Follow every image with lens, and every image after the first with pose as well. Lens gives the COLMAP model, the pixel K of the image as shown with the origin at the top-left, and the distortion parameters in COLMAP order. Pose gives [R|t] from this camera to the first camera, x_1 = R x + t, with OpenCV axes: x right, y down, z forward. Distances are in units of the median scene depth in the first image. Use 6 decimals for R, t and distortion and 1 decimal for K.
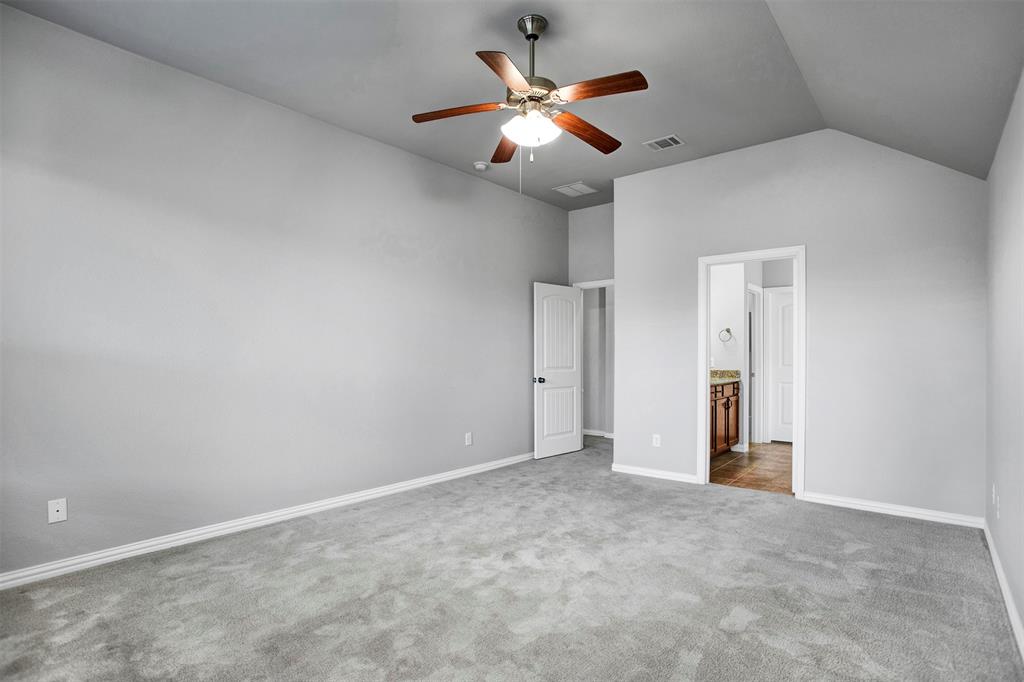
lens RADIAL K [[518.3, 0, 507.6], [0, 518.3, 343.7], [0, 0, 1]] dist [-0.071923, 0.035900]
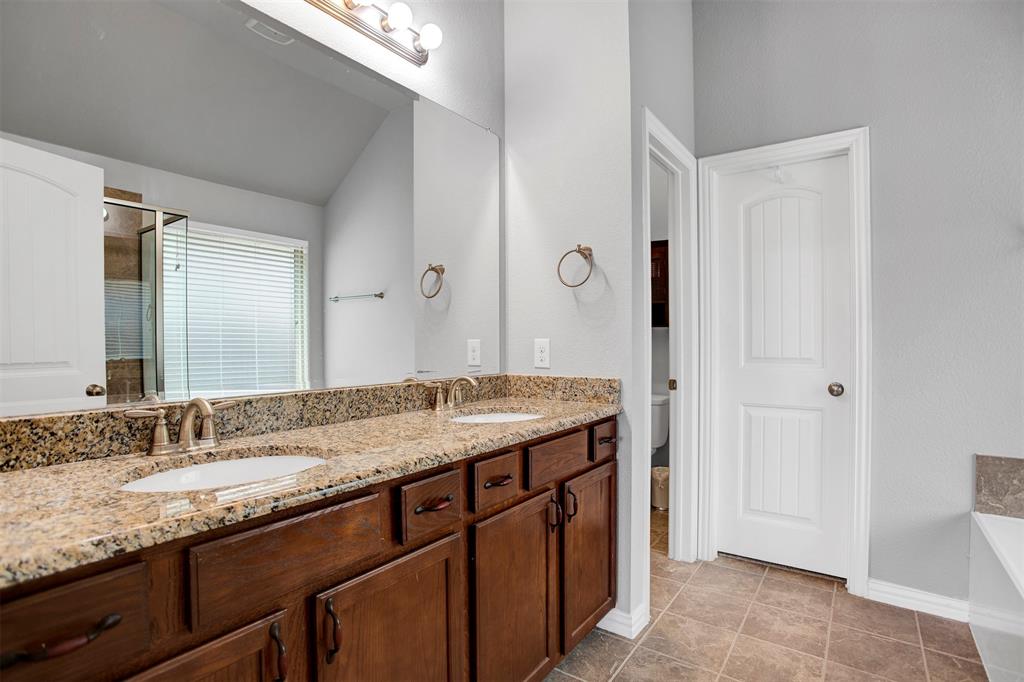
lens RADIAL K [[518.3, 0, 507.6], [0, 518.3, 343.7], [0, 0, 1]] dist [-0.071923, 0.035900]
pose [[0.996475, -0.008779, 0.083433, 0.356027], [0.007398, 0.999831, 0.016847, 0.024597], [-0.083567, -0.016170, 0.996371, 0.684831]]
